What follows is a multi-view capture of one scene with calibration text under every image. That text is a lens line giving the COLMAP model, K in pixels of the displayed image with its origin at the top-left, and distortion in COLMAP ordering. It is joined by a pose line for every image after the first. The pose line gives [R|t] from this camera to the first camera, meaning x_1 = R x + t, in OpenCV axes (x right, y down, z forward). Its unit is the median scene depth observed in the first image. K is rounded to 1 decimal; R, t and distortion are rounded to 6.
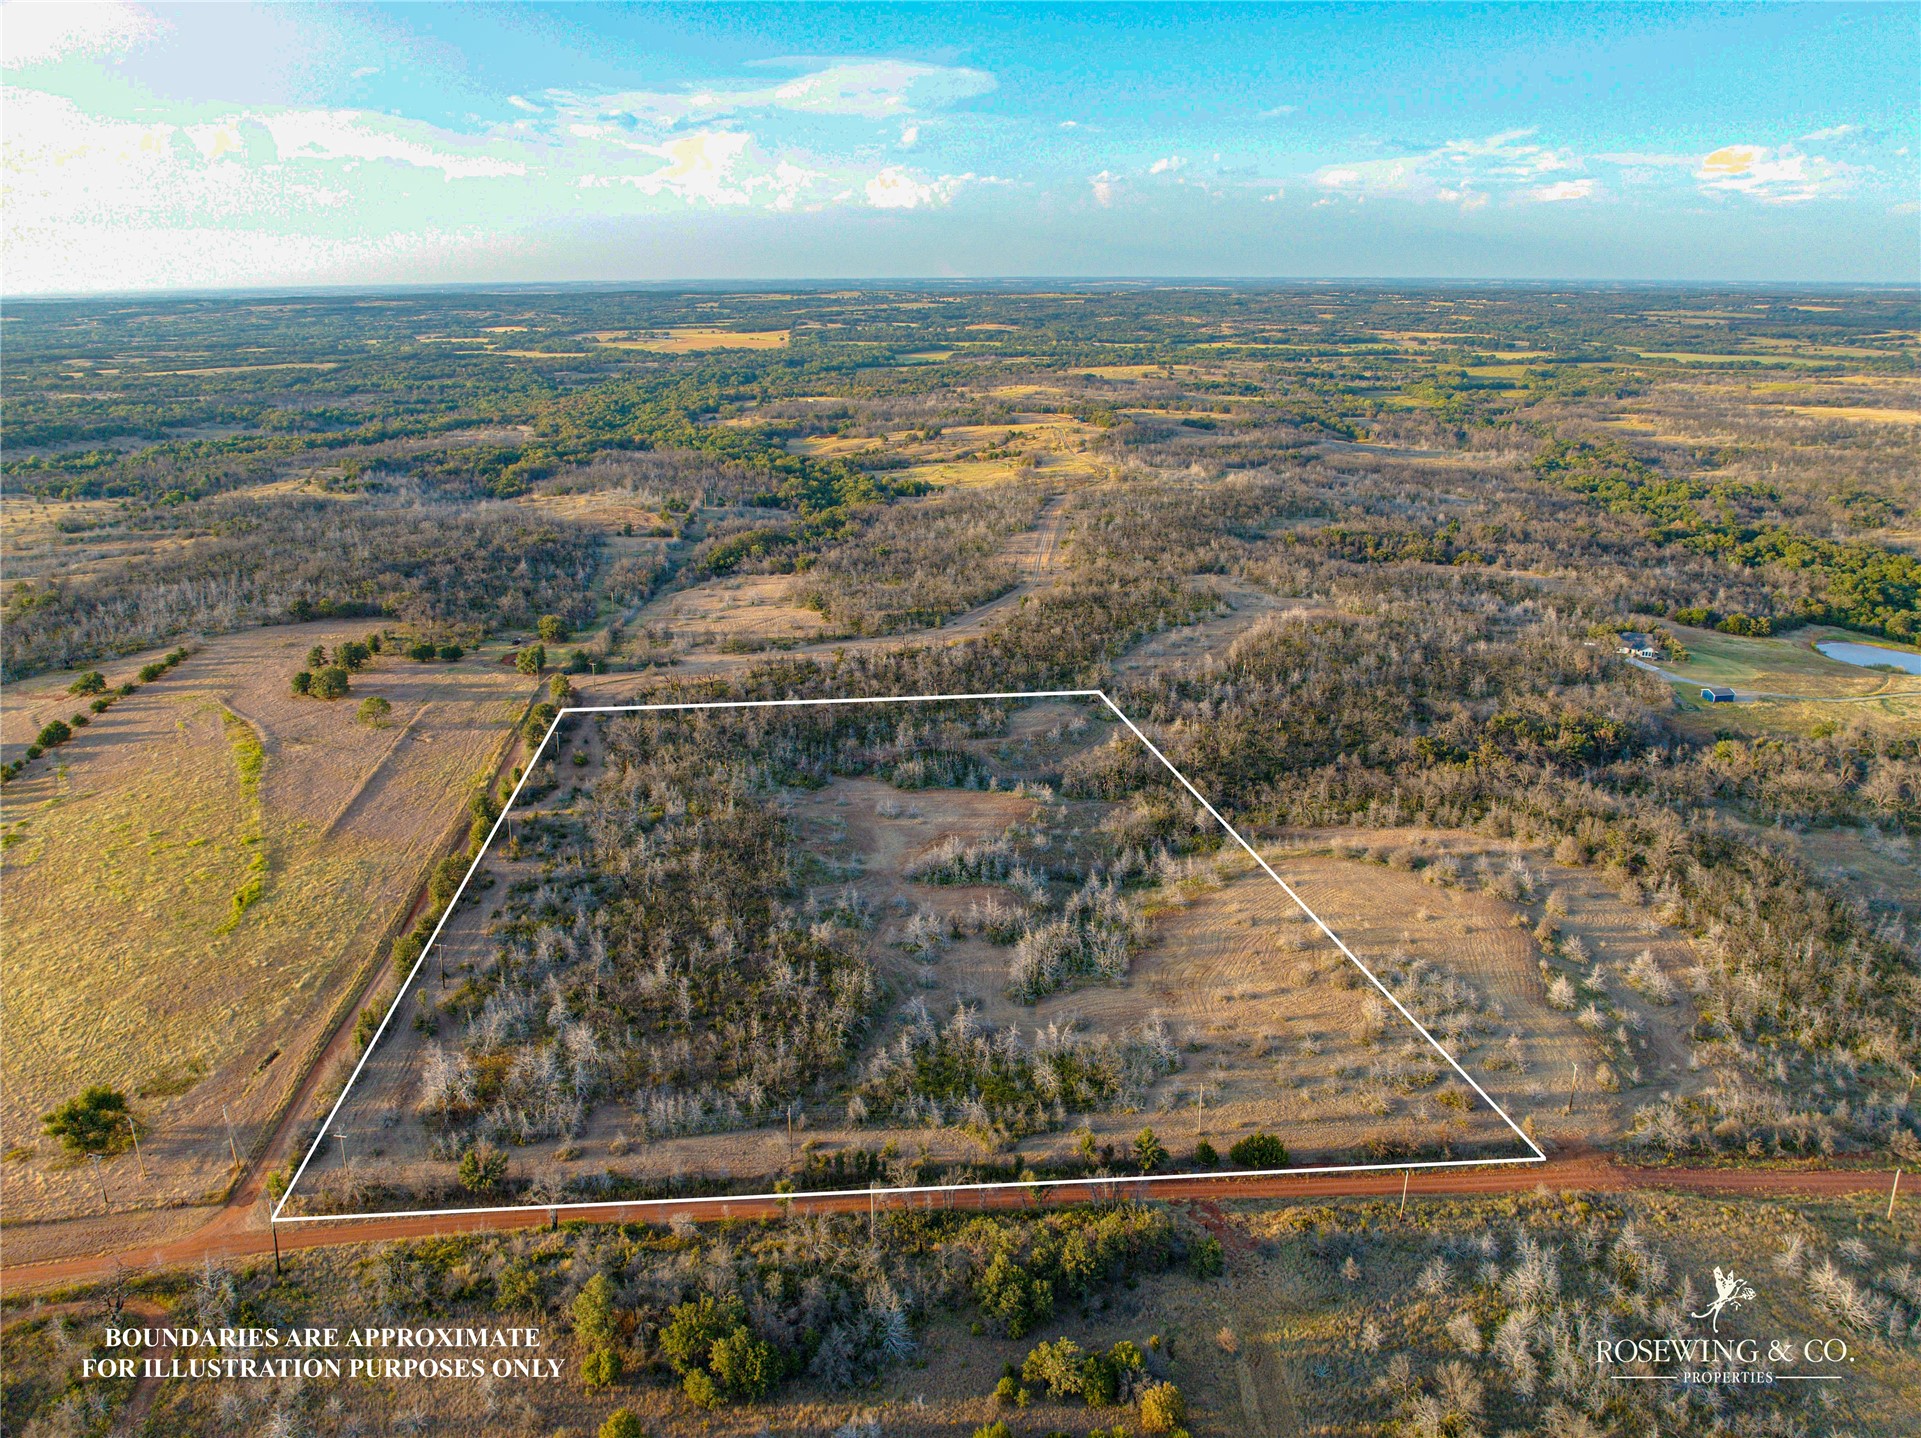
lens RADIAL K [[1346.9, 0, 970.3], [0, 1346.9, 723.5], [0, 0, 1]] dist [-0.061971, 0.033187]
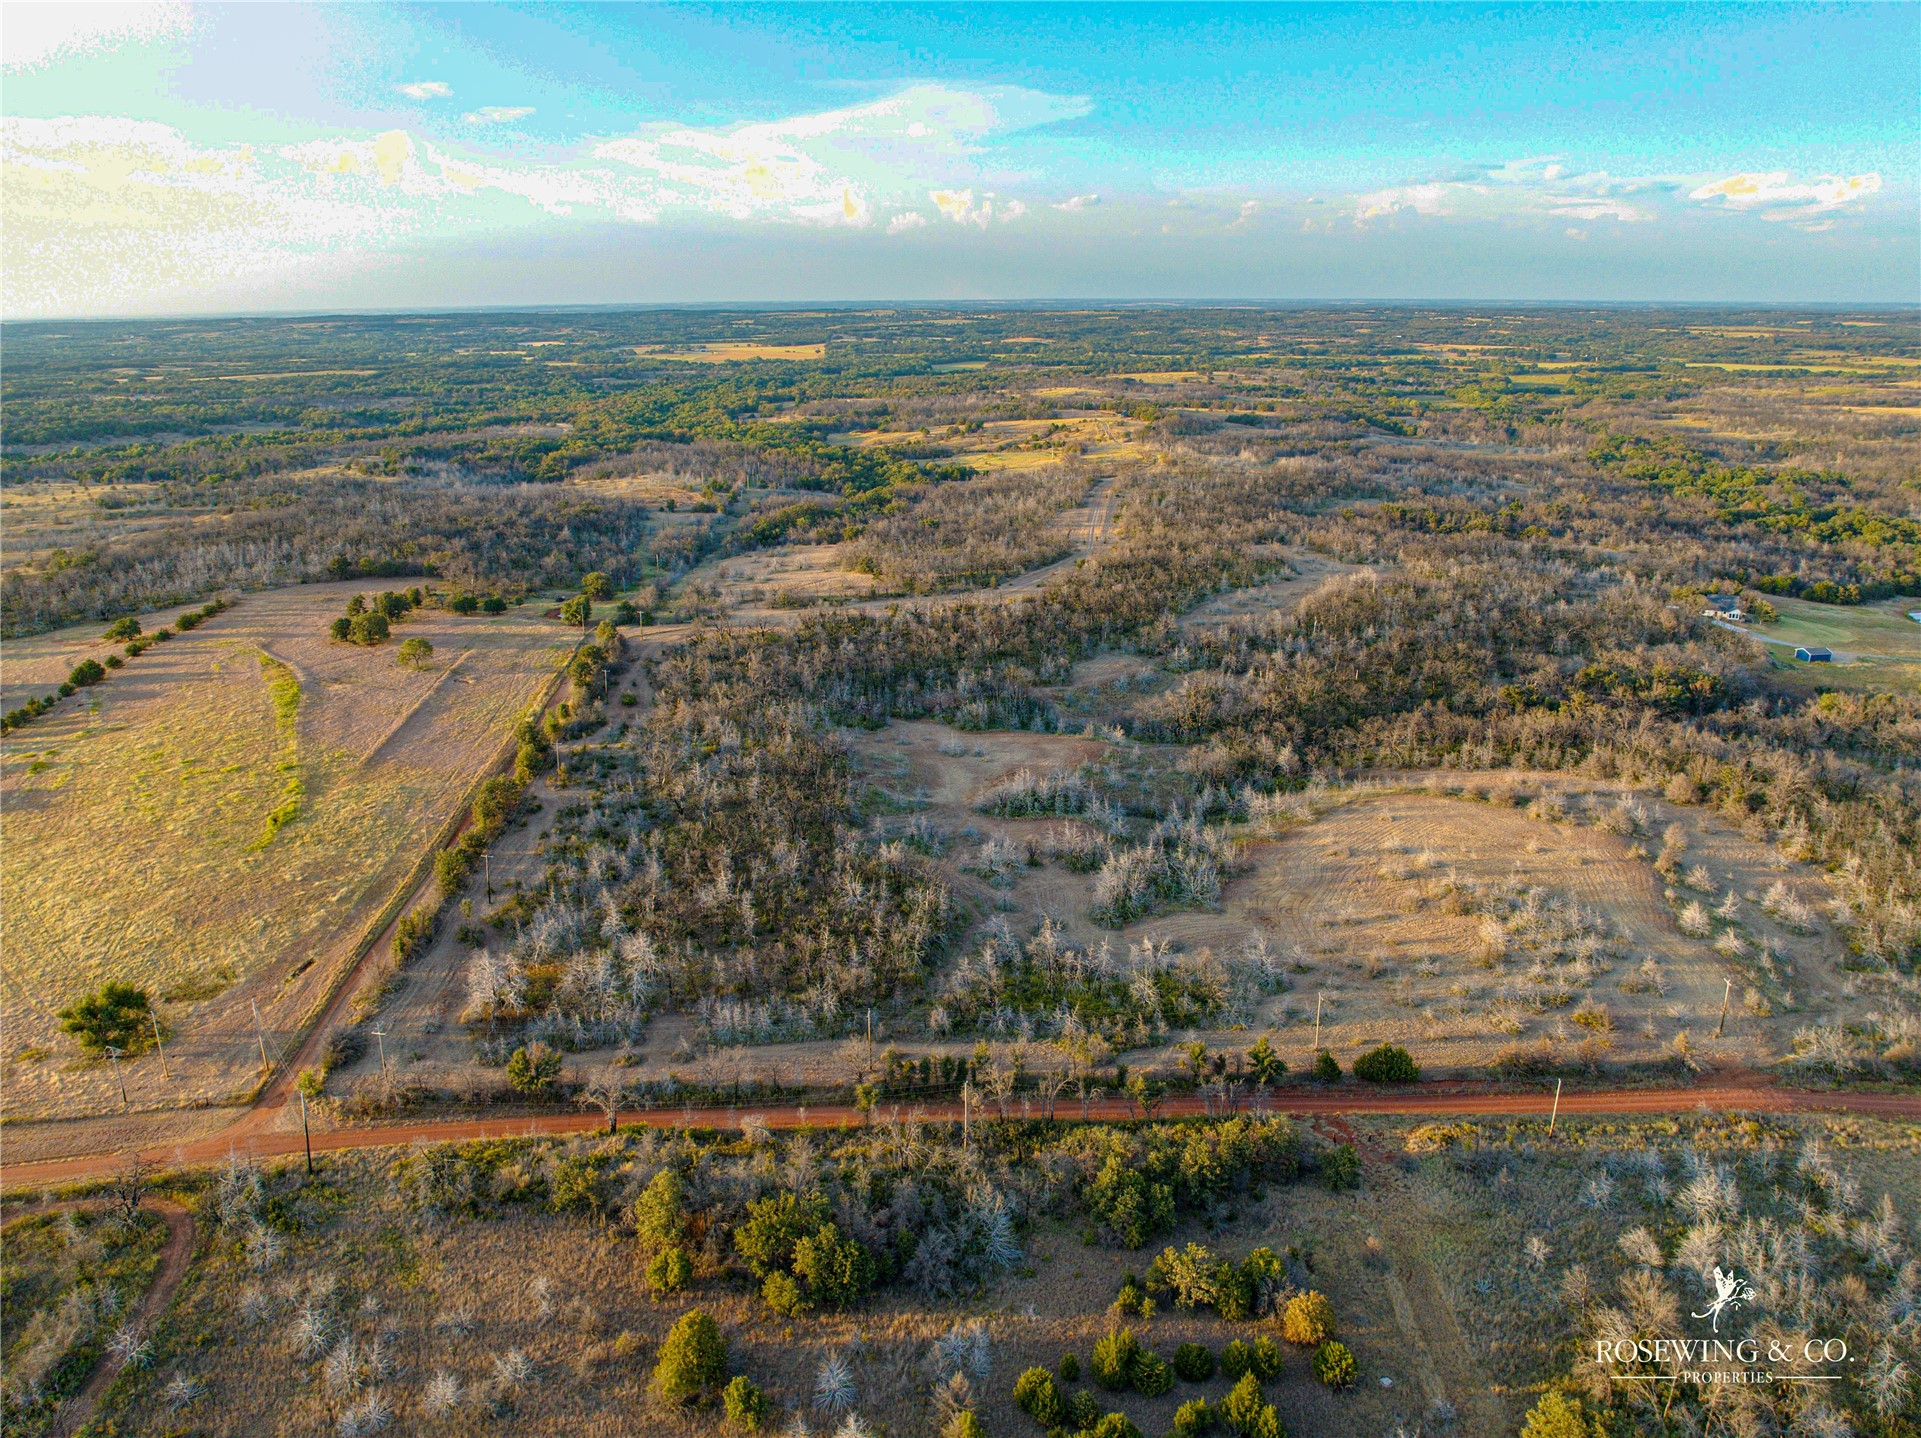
lens RADIAL K [[1346.9, 0, 970.3], [0, 1346.9, 723.5], [0, 0, 1]] dist [-0.061971, 0.033187]
pose [[0.999739, 0.005773, -0.022094, -0.029122], [-0.006123, 0.999857, -0.015780, 0.065087], [0.022000, 0.015911, 0.999631, 0.053436]]
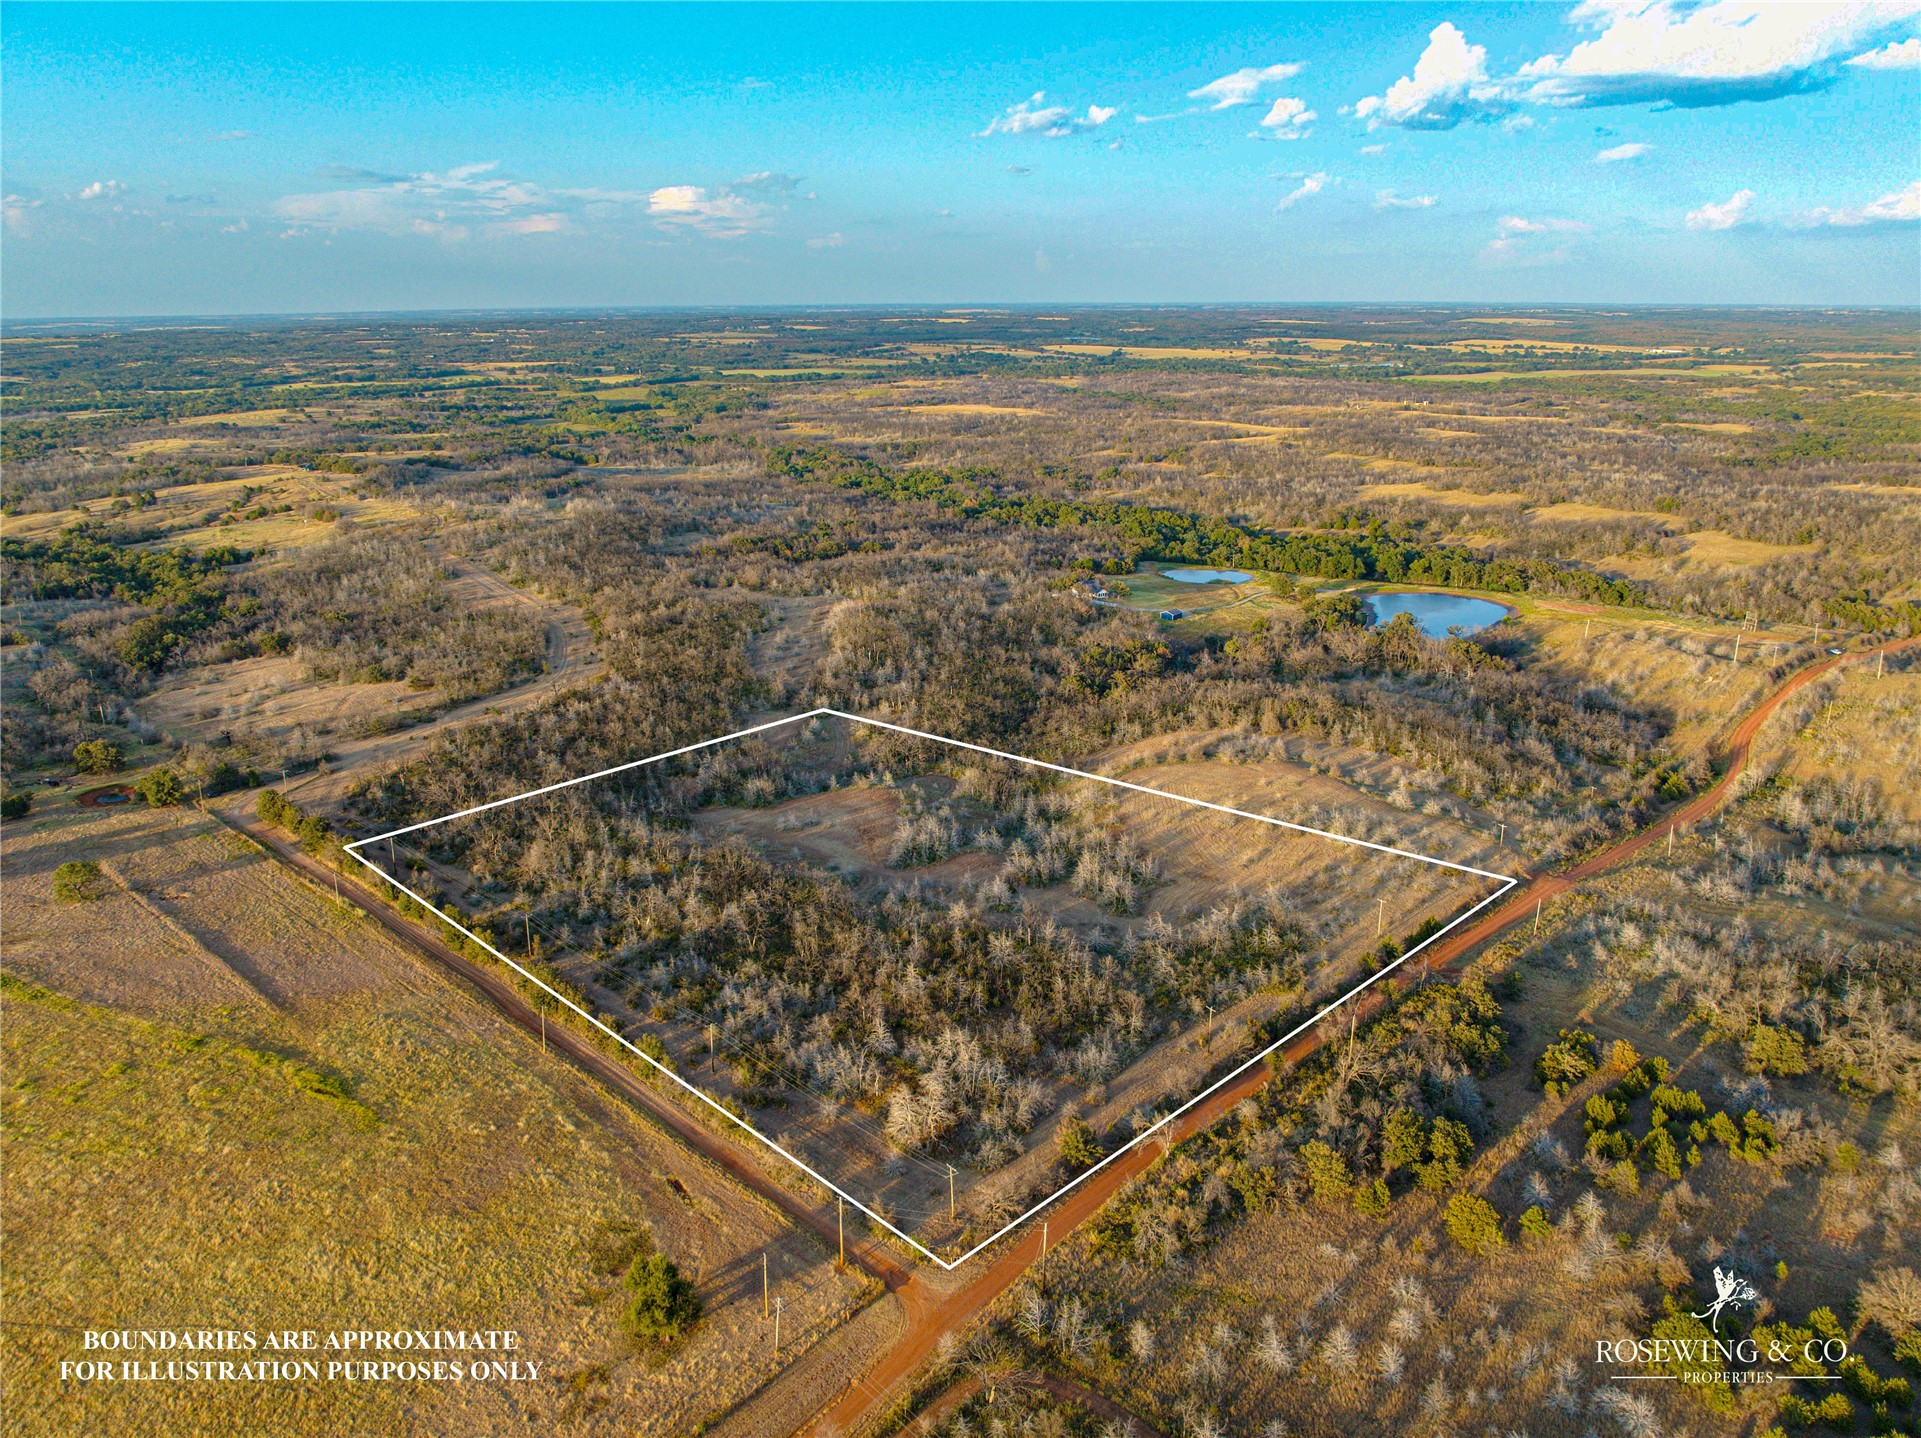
lens RADIAL K [[1346.9, 0, 970.3], [0, 1346.9, 723.5], [0, 0, 1]] dist [-0.061971, 0.033187]
pose [[0.767386, -0.193524, 0.611283, -0.596139], [0.206540, 0.977156, 0.050071, -0.033655], [-0.607009, 0.087831, 0.789826, 0.106106]]
